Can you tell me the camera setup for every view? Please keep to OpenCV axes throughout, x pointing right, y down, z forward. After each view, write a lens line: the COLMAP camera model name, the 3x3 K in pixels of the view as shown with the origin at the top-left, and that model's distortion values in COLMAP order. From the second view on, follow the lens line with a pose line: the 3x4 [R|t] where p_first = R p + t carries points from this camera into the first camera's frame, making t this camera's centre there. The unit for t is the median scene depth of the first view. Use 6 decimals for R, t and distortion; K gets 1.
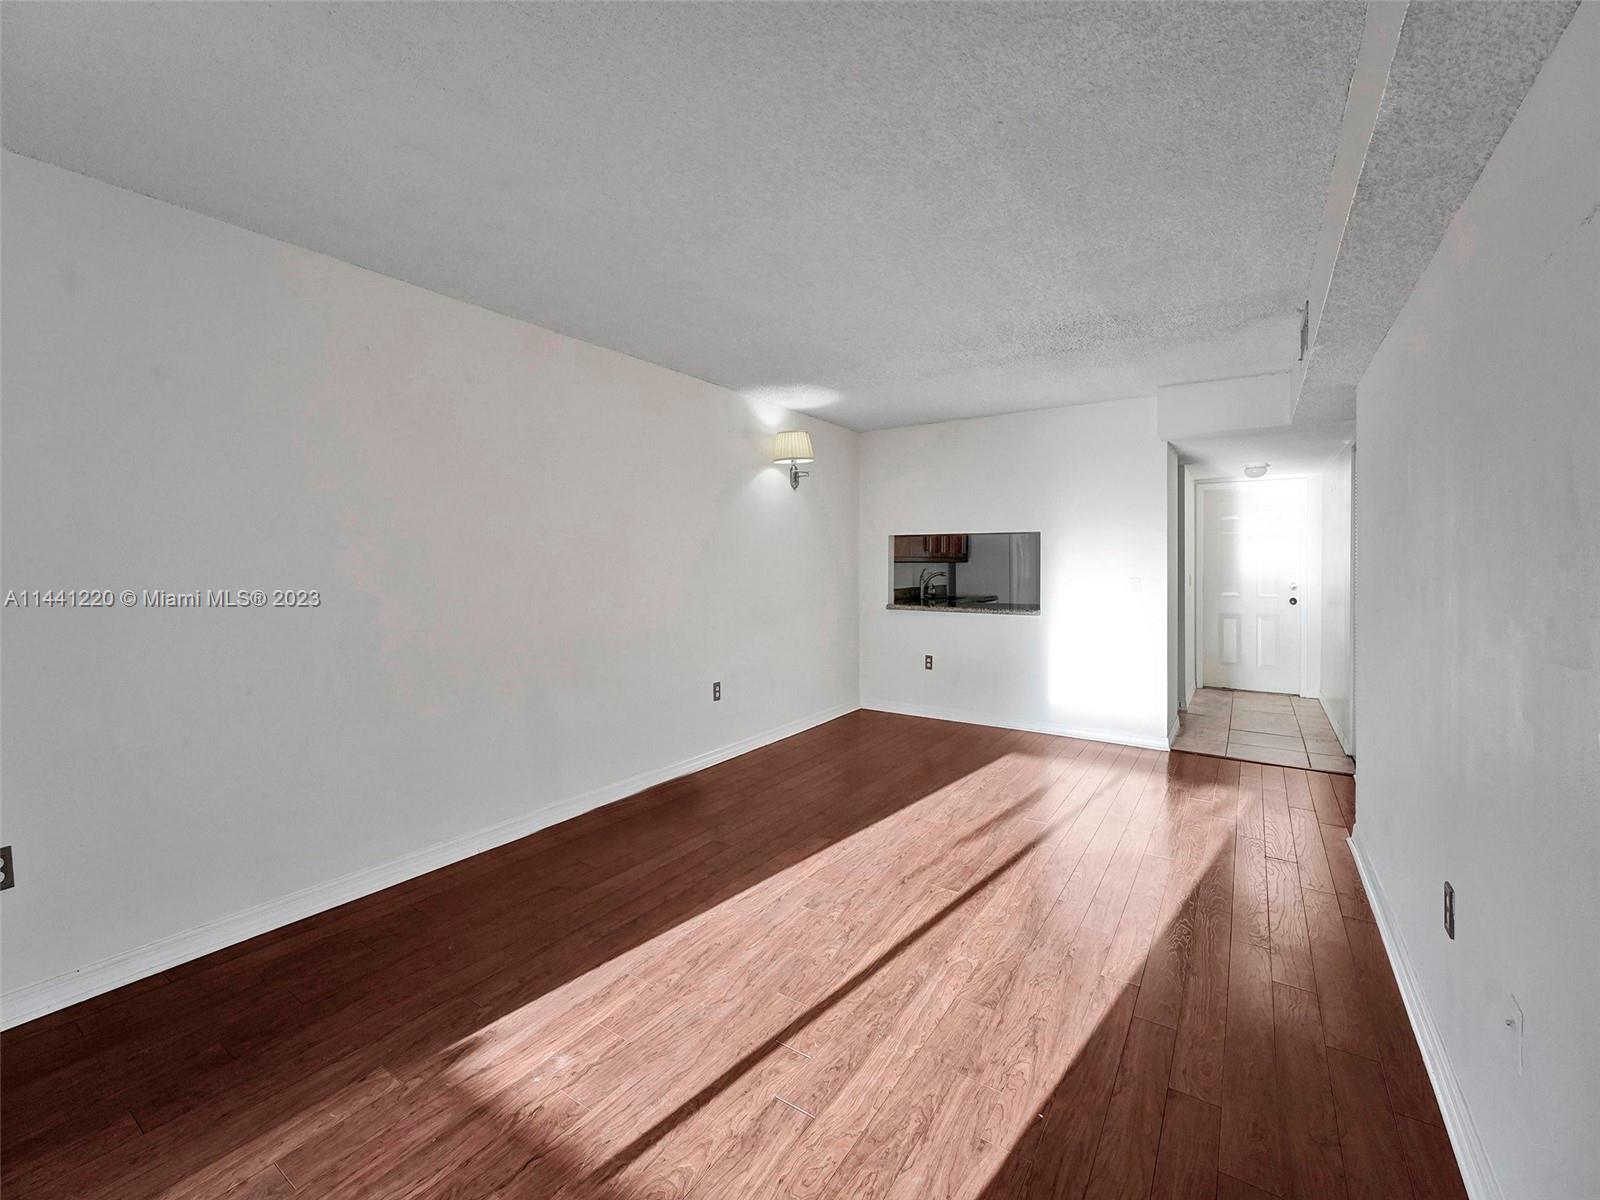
lens RADIAL K [[679.3, 0, 796.4], [0, 679.3, 573.9], [0, 0, 1]] dist [-0.000502, 0.000093]
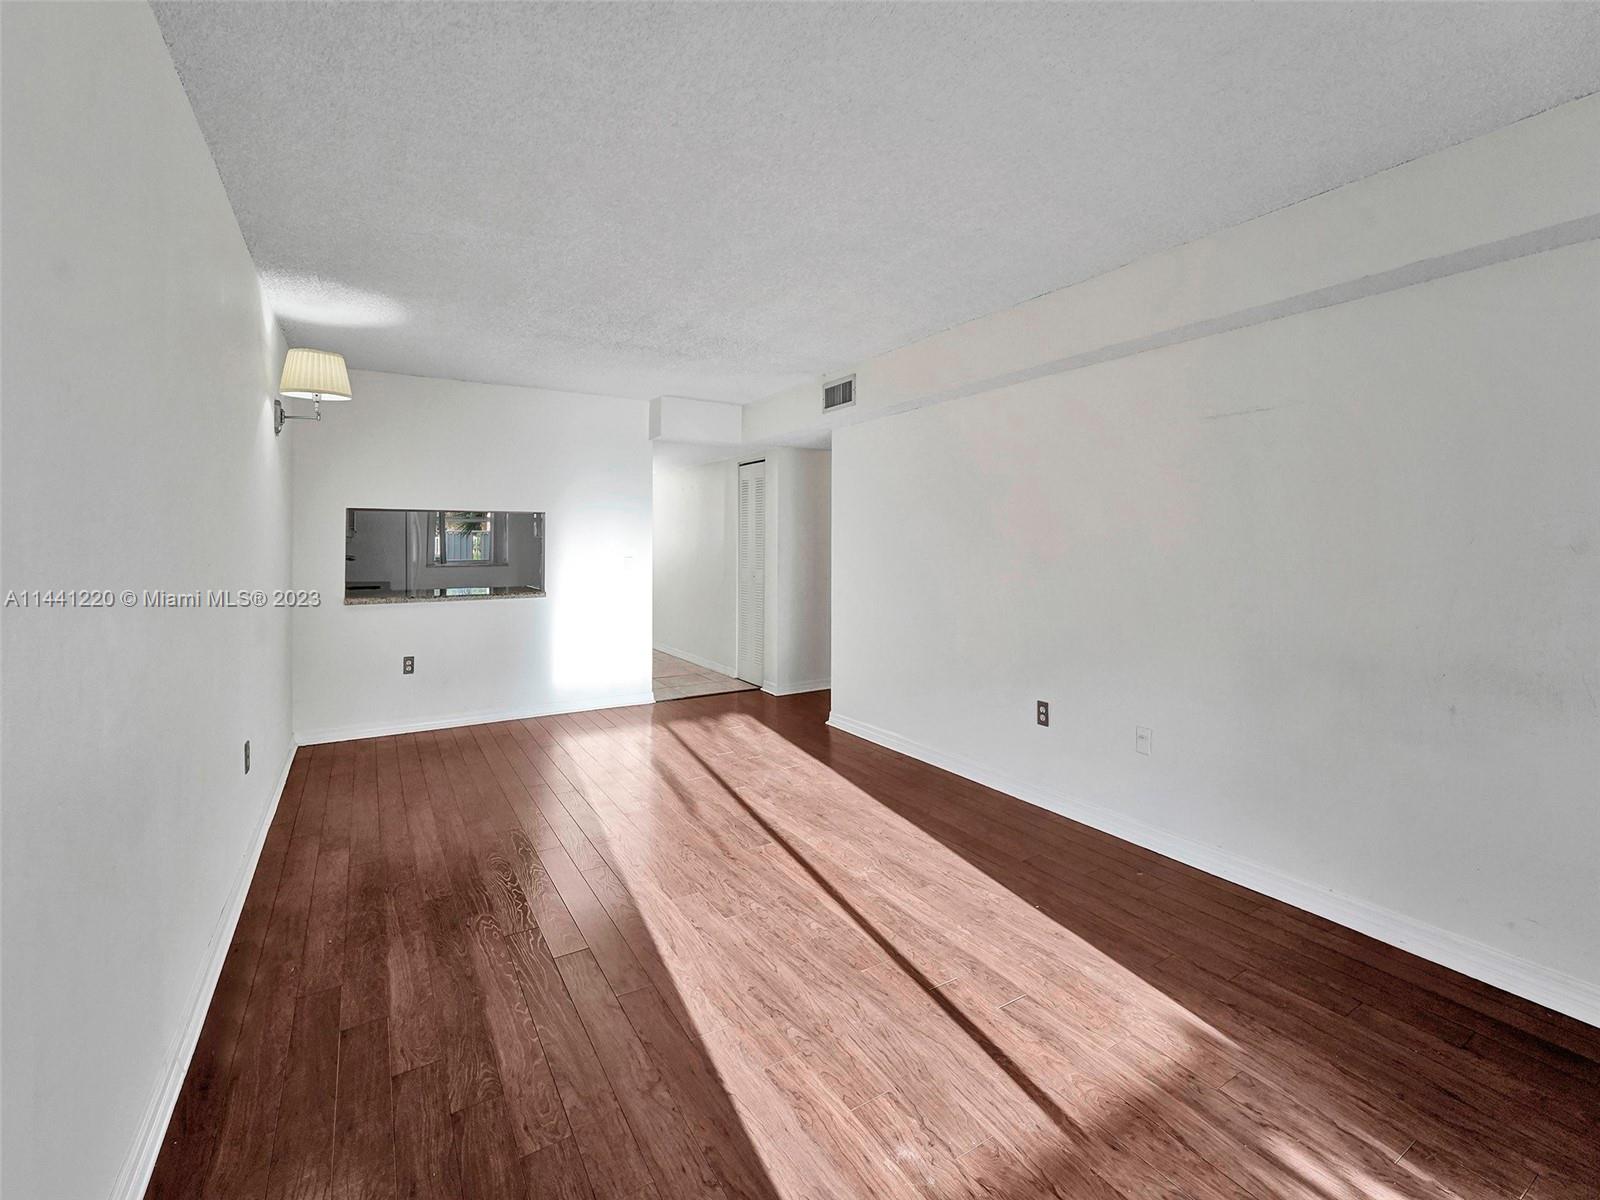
lens RADIAL K [[680.8, 0, 784.4], [0, 680.8, 539.5], [0, 0, 1]] dist [0.000548, 0.000132]
pose [[0.430333, 0.003901, 0.902662, -0.753043], [0.016629, 0.999787, -0.012249, -0.007969], [-0.902517, 0.020282, 0.430176, 0.500919]]
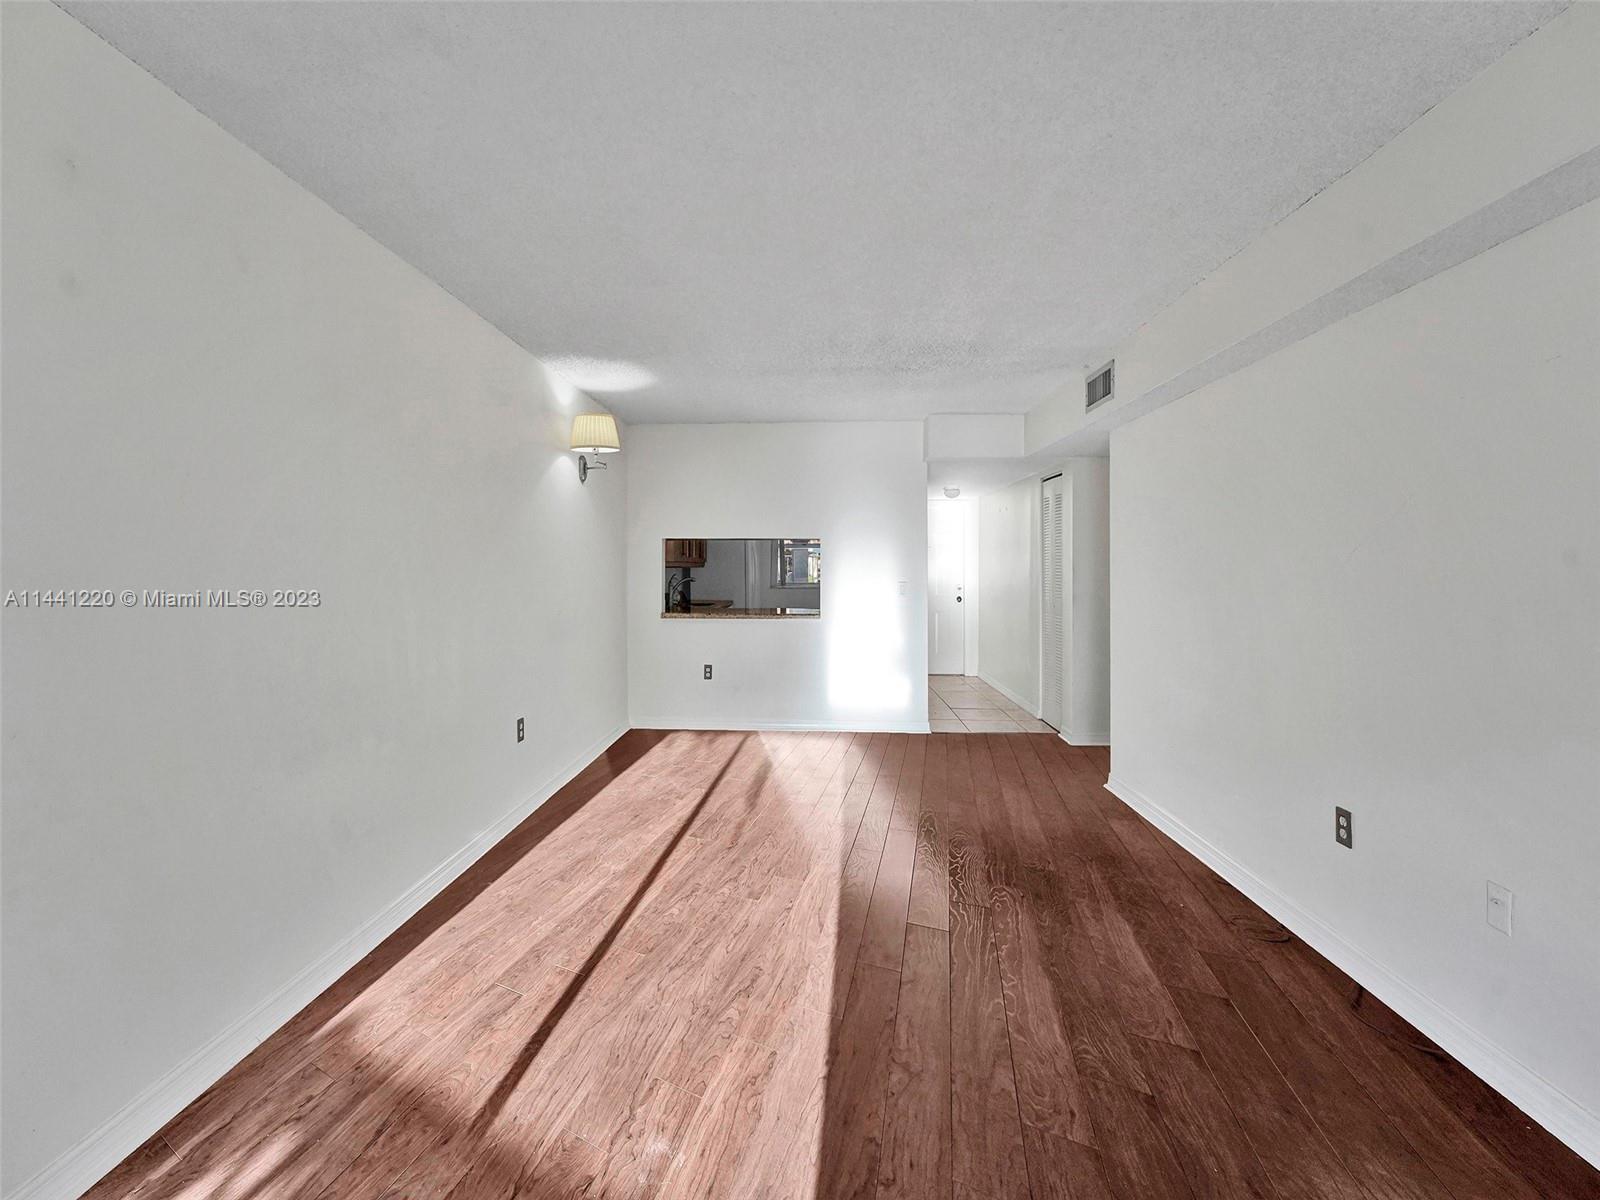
lens RADIAL K [[679.3, 0, 796.4], [0, 679.3, 573.9], [0, 0, 1]] dist [-0.000502, 0.000093]
pose [[0.856243, -0.003976, 0.516558, -0.411890], [0.007195, 0.999965, -0.004230, -0.006935], [-0.516523, 0.007339, 0.856242, 0.244165]]
